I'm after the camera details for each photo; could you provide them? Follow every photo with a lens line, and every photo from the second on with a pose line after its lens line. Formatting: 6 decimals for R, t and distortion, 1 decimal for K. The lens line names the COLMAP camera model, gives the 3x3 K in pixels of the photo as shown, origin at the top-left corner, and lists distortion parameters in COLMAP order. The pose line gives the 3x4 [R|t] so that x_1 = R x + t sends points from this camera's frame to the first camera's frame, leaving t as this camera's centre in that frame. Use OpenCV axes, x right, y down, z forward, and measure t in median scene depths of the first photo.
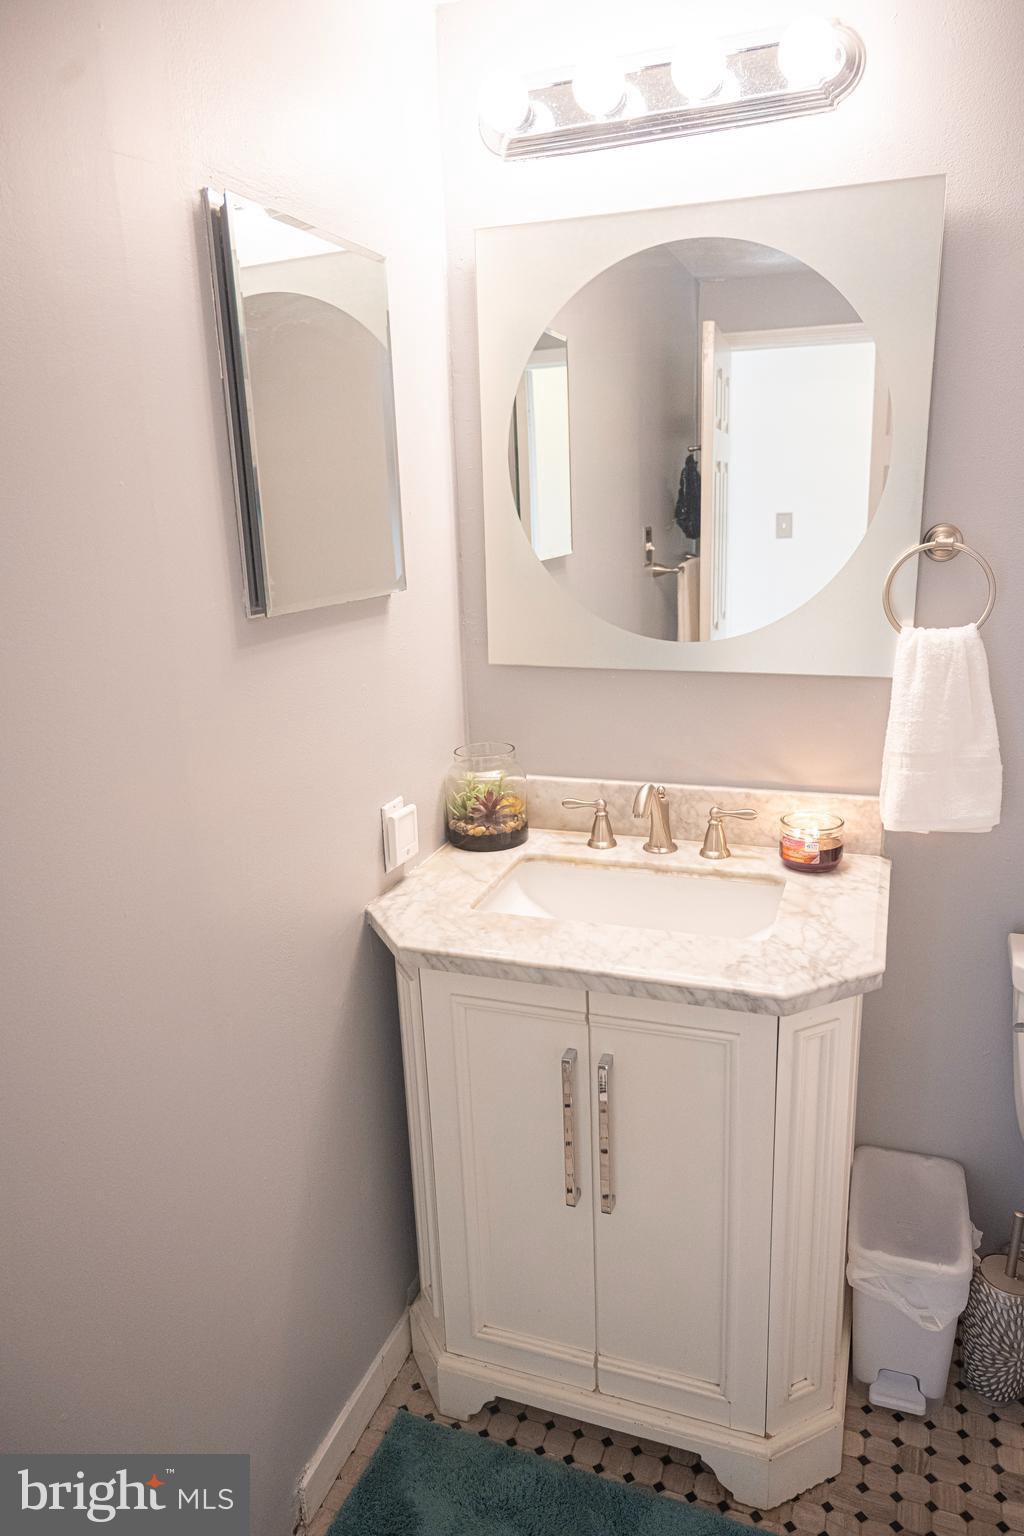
lens RADIAL K [[1025.5, 0, 516.5], [0, 1025.5, 775.9], [0, 0, 1]] dist [-0.008555, 0.005565]
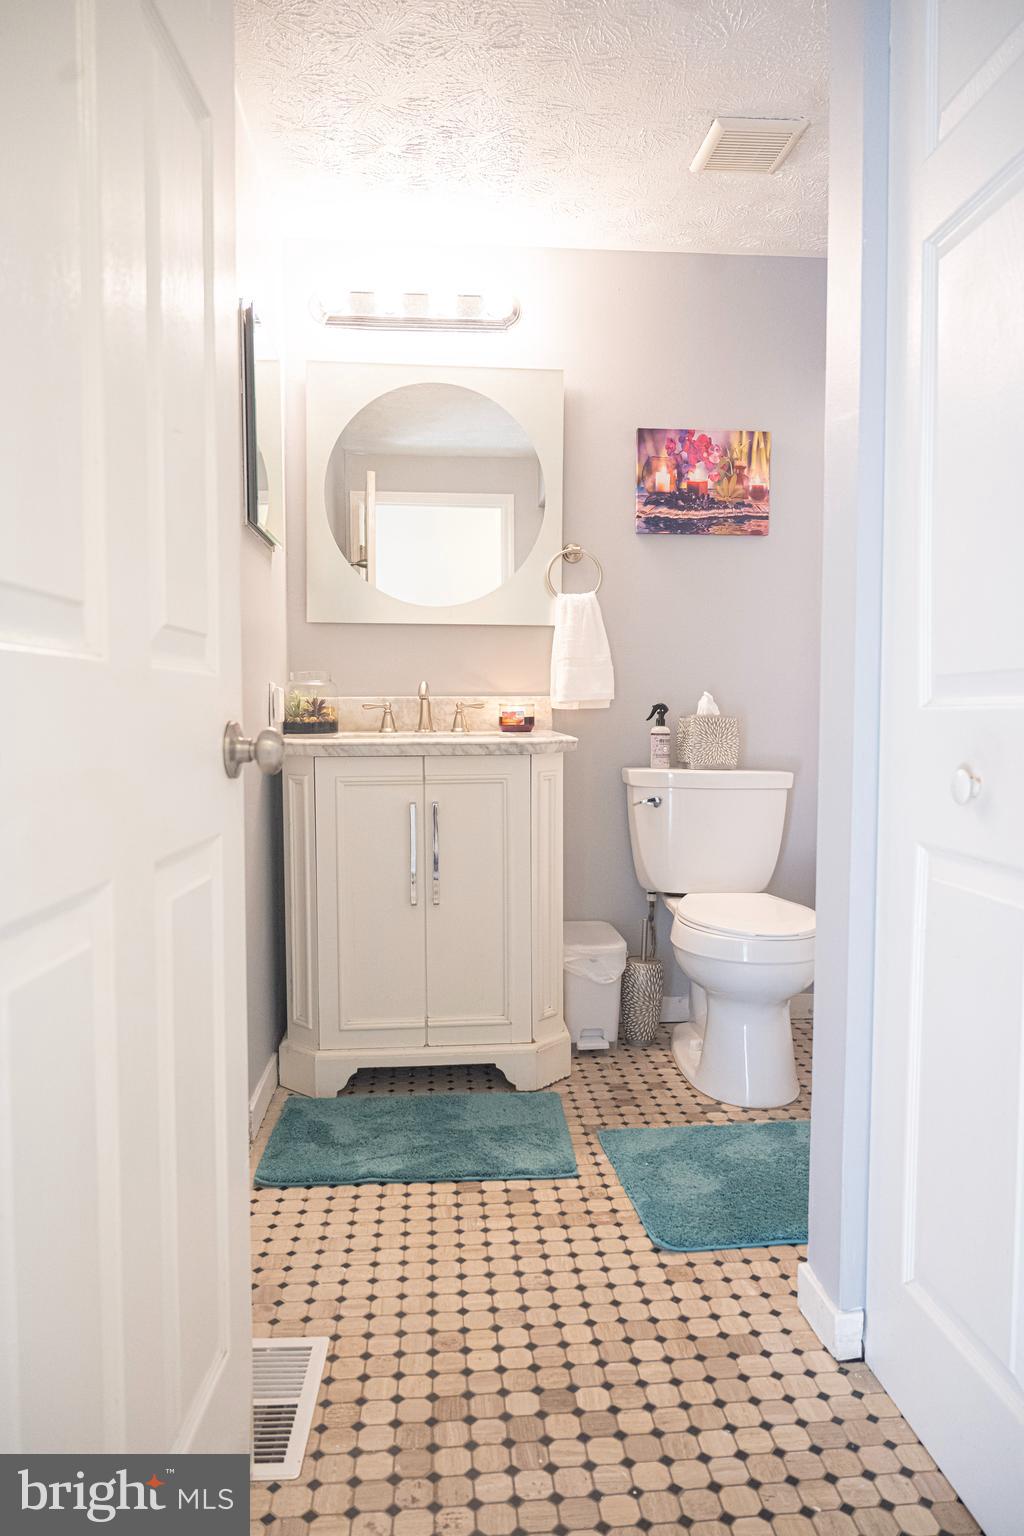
lens RADIAL K [[1025.5, 0, 508.7], [0, 1025.5, 762.8], [0, 0, 1]] dist [-0.008555, 0.005565]
pose [[0.909341, 0.004057, 0.416031, -0.463935], [0.081453, 0.978866, -0.187582, 0.487420], [-0.408000, 0.204463, 0.889793, -0.534214]]
